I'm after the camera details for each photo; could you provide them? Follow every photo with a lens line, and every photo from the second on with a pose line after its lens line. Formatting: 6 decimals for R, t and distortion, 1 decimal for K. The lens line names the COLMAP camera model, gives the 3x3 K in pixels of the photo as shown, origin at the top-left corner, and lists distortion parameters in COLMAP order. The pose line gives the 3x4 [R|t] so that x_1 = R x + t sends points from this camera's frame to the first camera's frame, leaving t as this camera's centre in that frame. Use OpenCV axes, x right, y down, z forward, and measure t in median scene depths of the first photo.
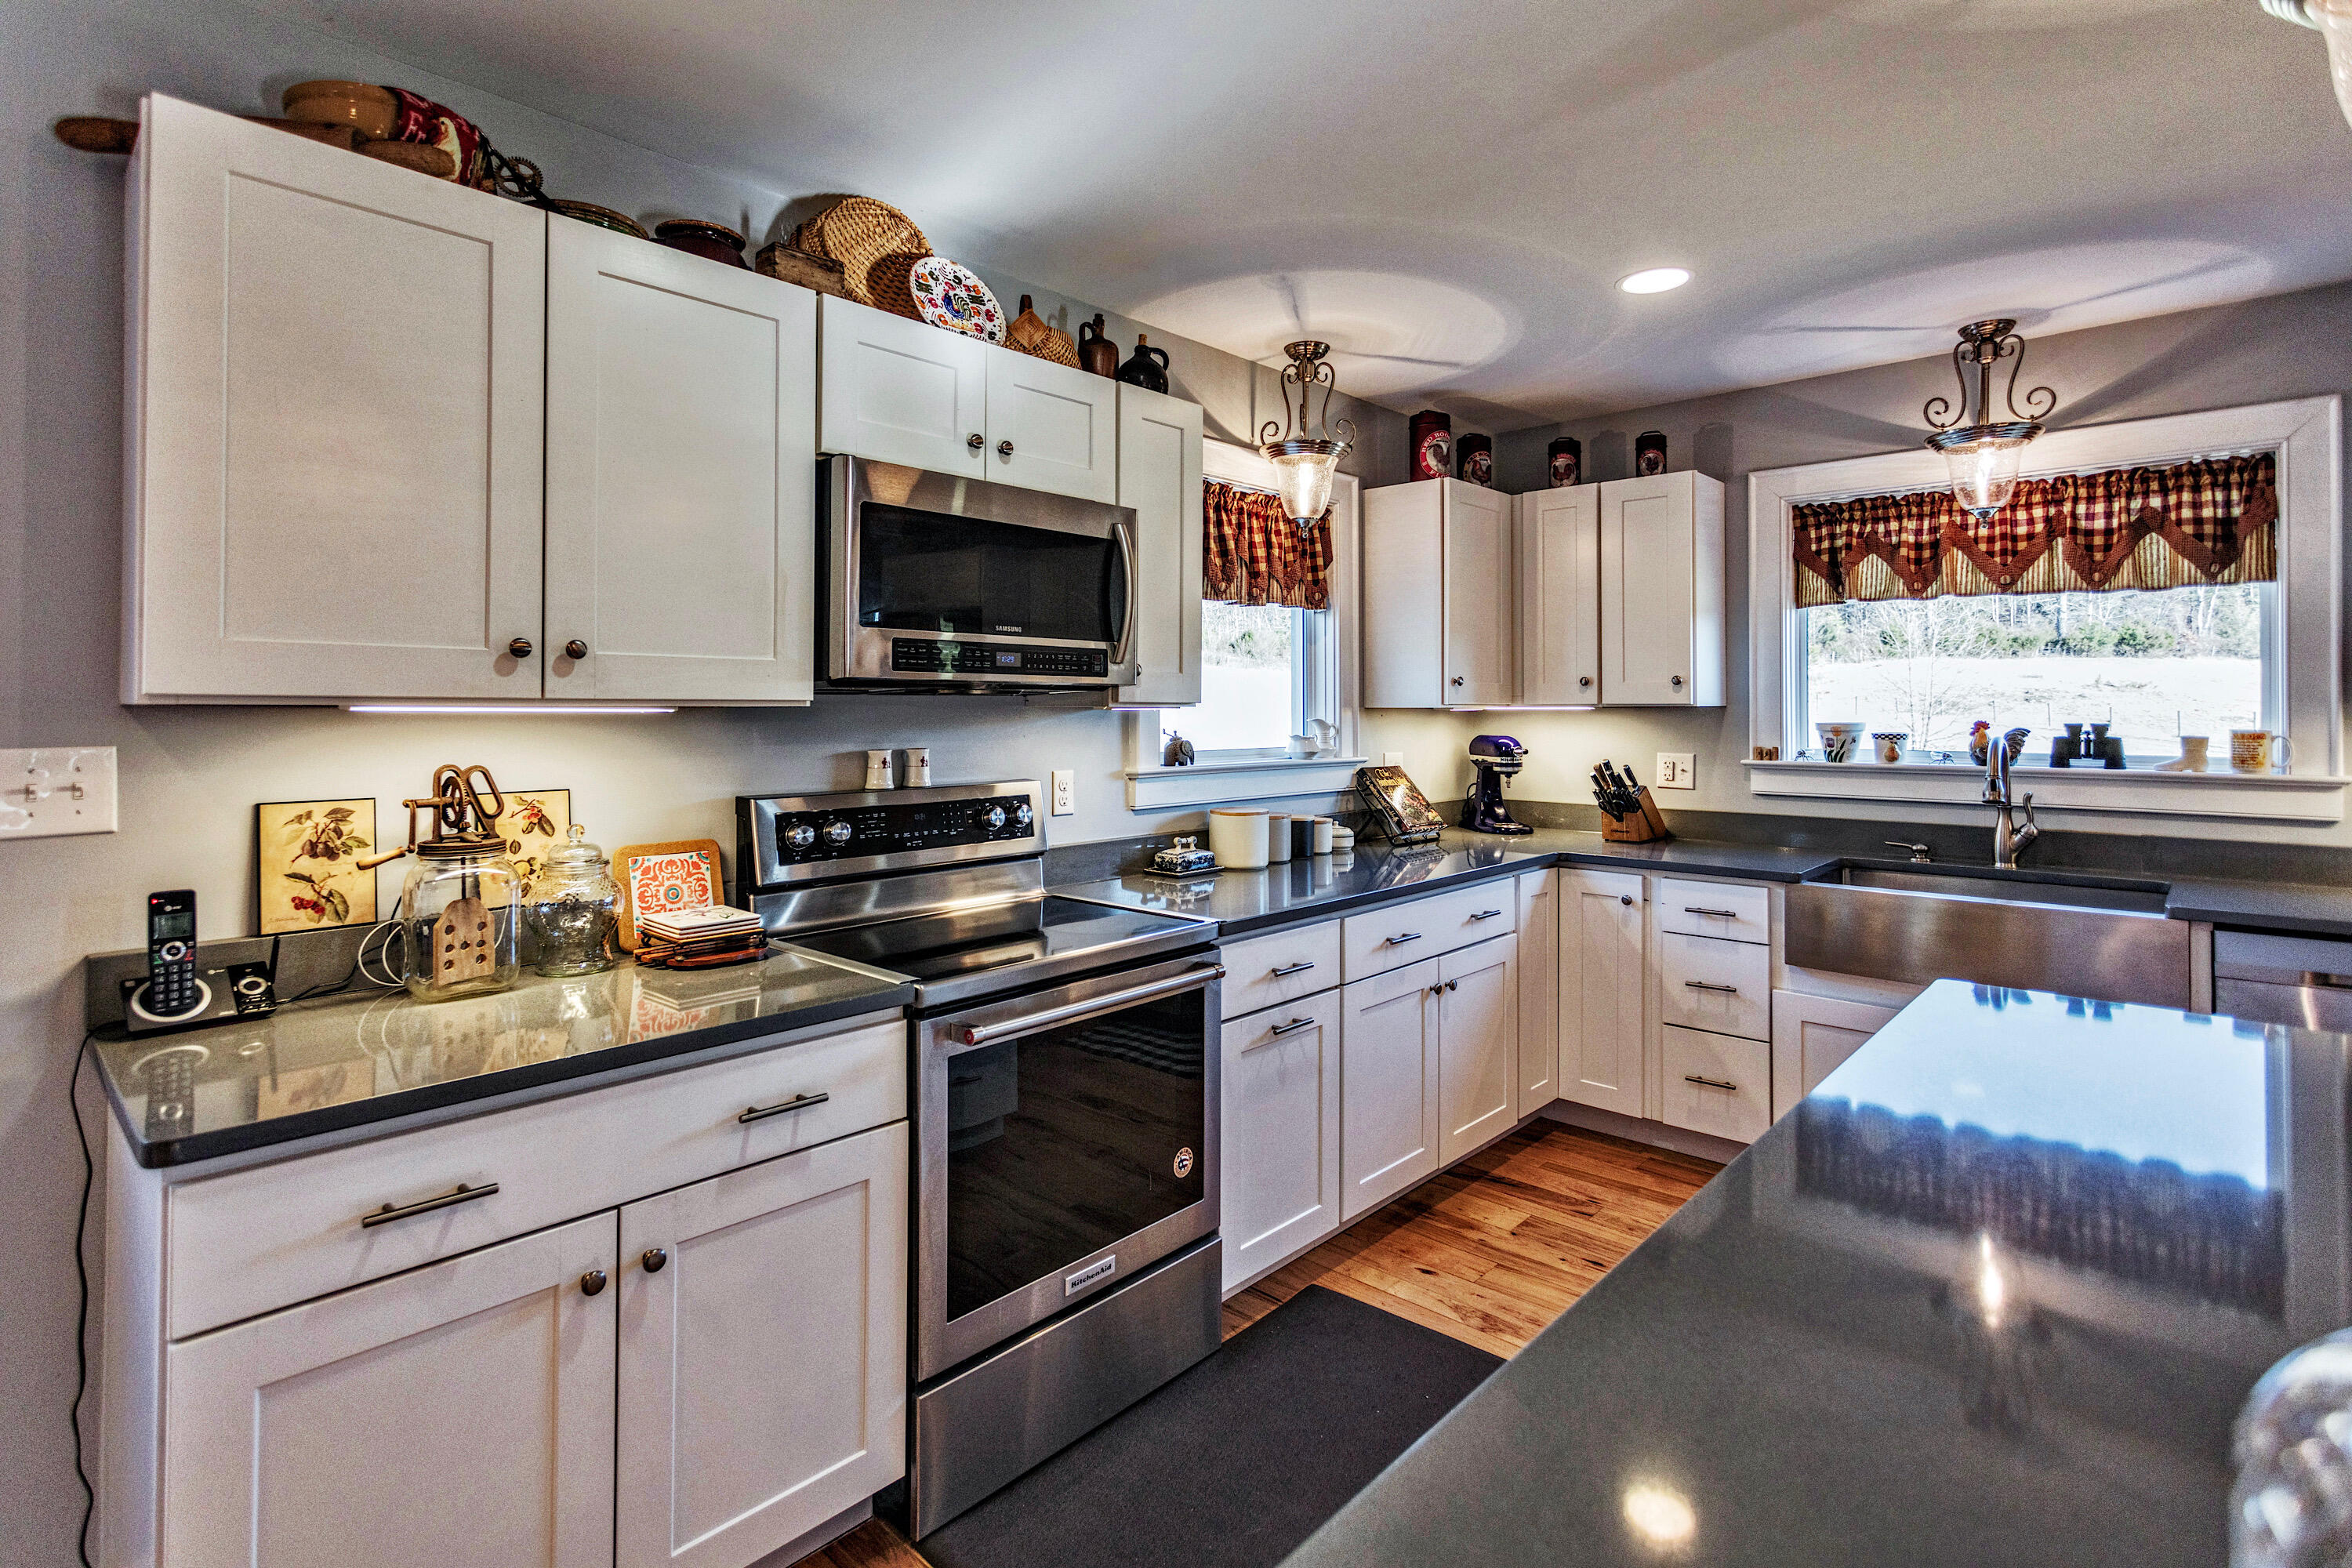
lens RADIAL K [[1140.7, 0, 1173.2], [0, 1140.7, 724.6], [0, 0, 1]] dist [0.001264, 0.000217]
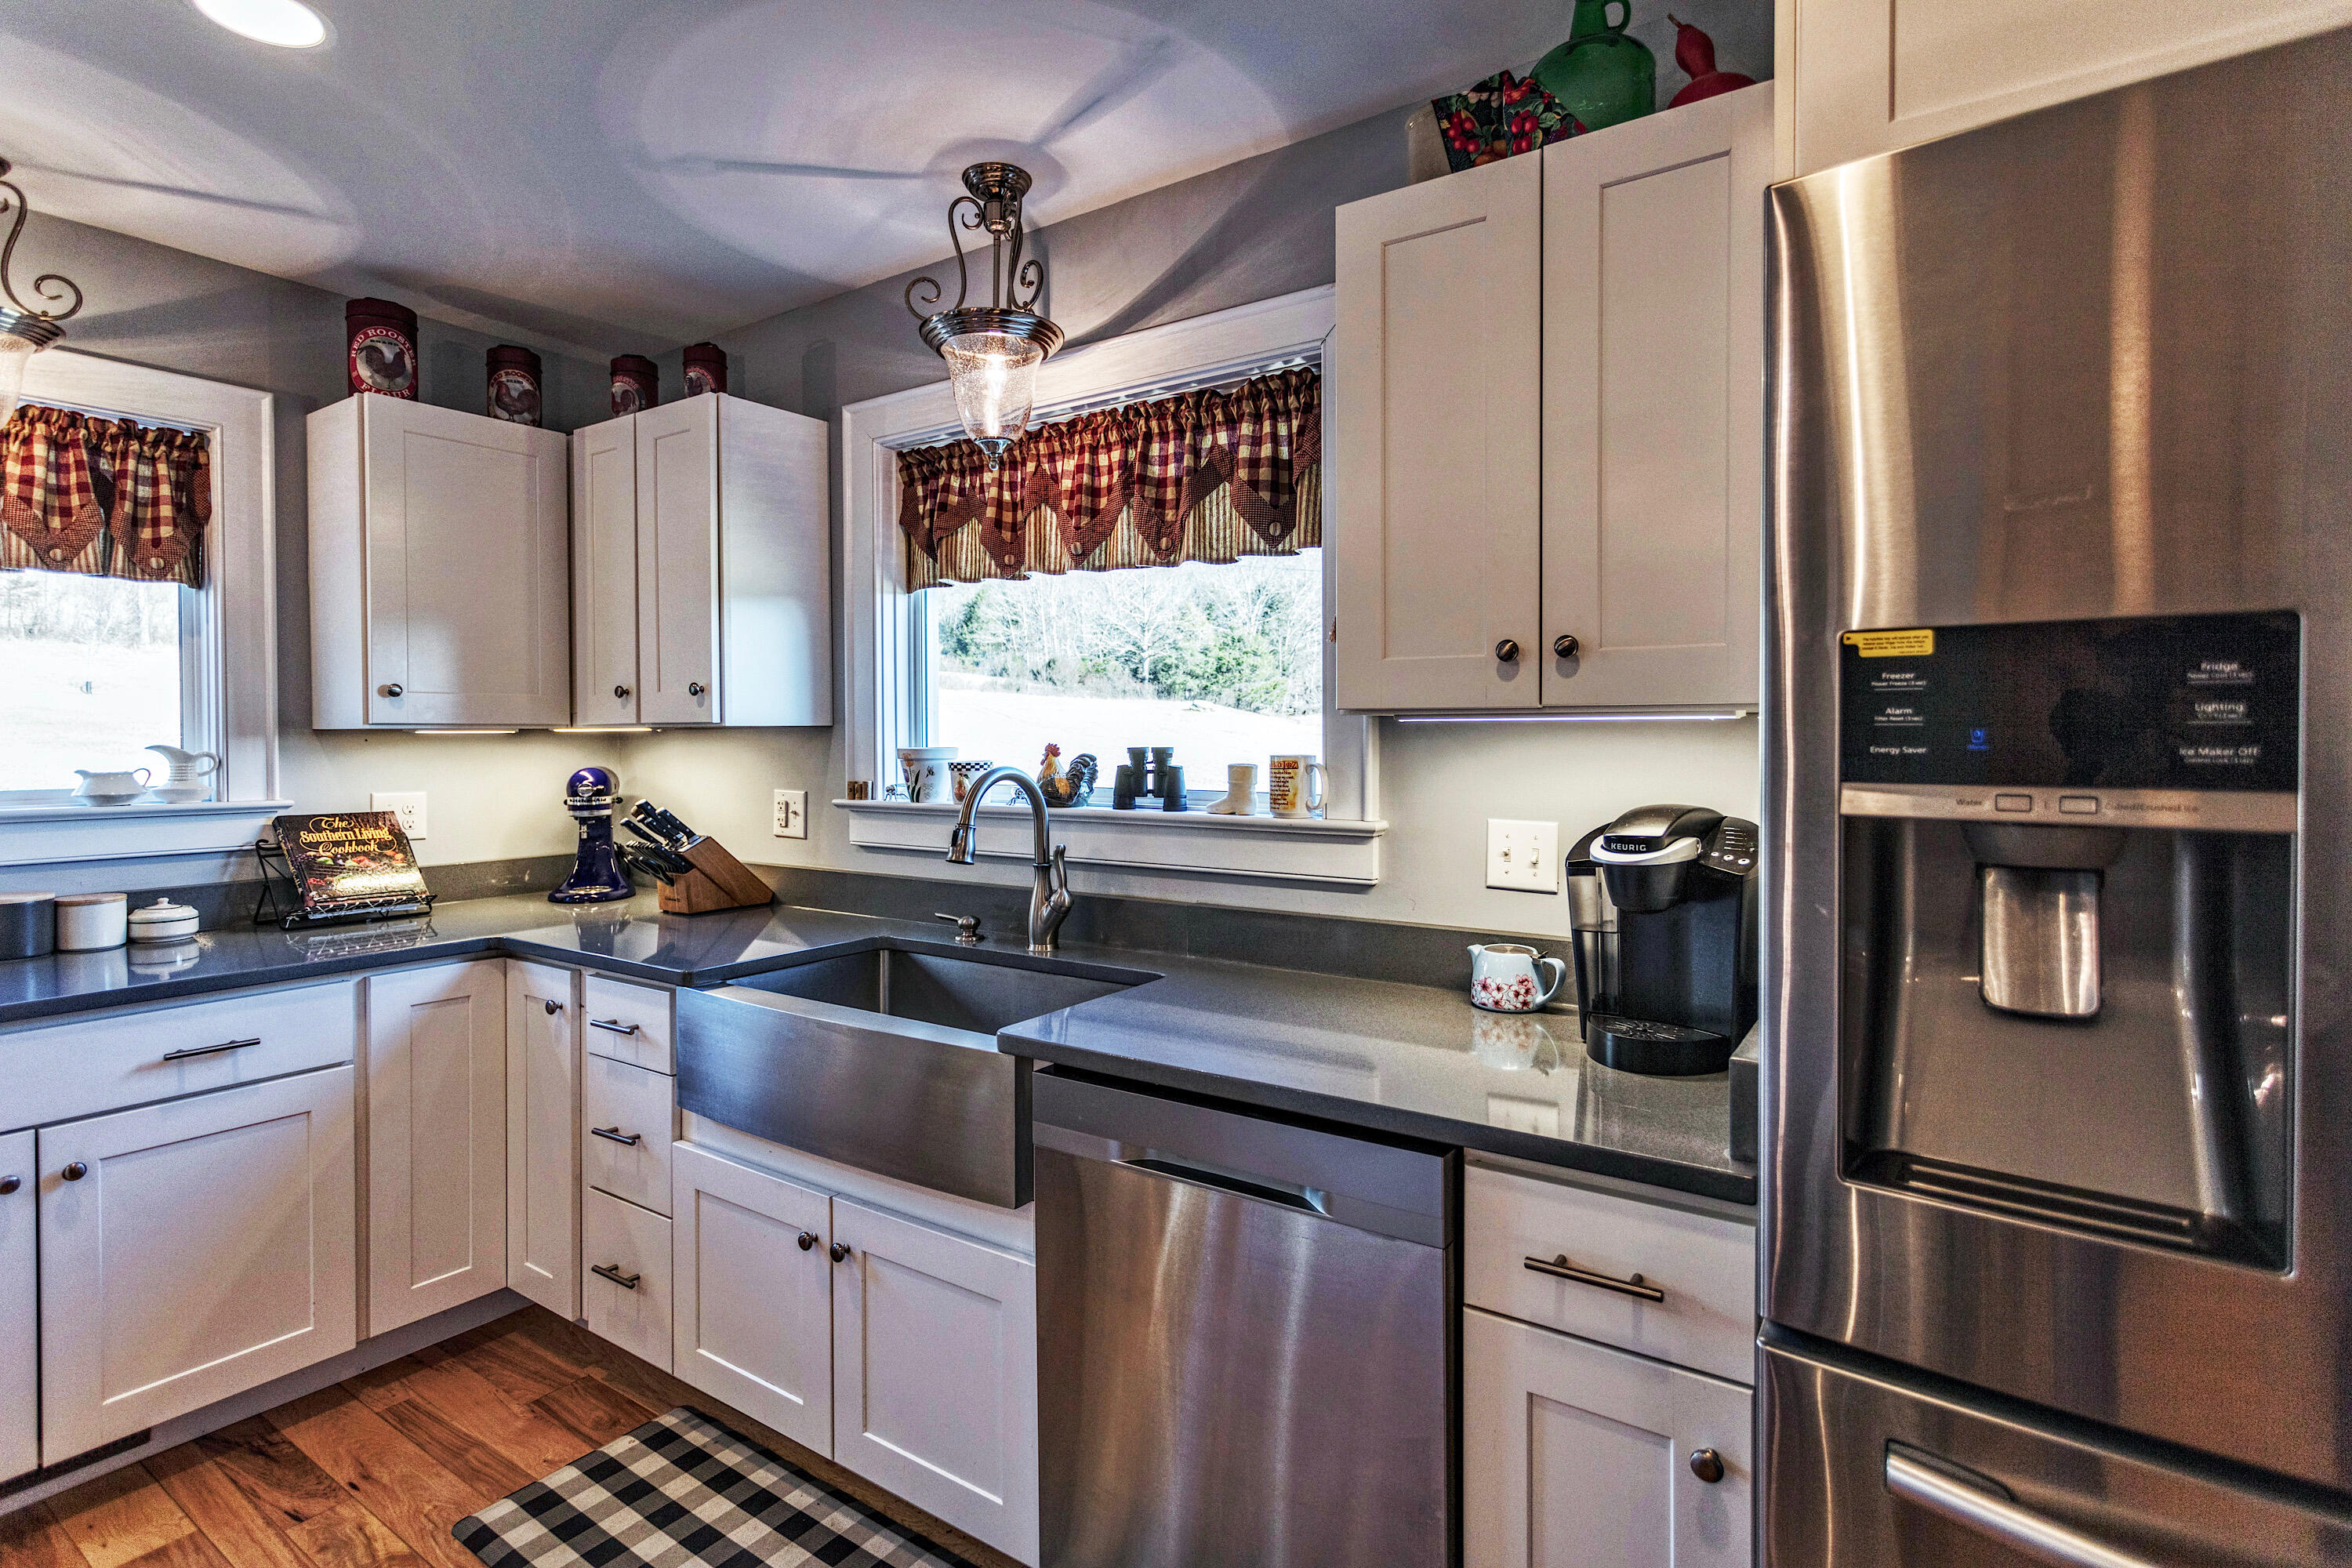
lens RADIAL K [[1132.3, 0, 1168.5], [0, 1132.3, 770.9], [0, 0, 1]] dist [0.005681, 0.000952]
pose [[0.991072, -0.006379, 0.133176, 0.696058], [0.004094, 0.999840, 0.017424, 0.001382], [-0.133266, -0.016723, 0.990939, 0.282512]]
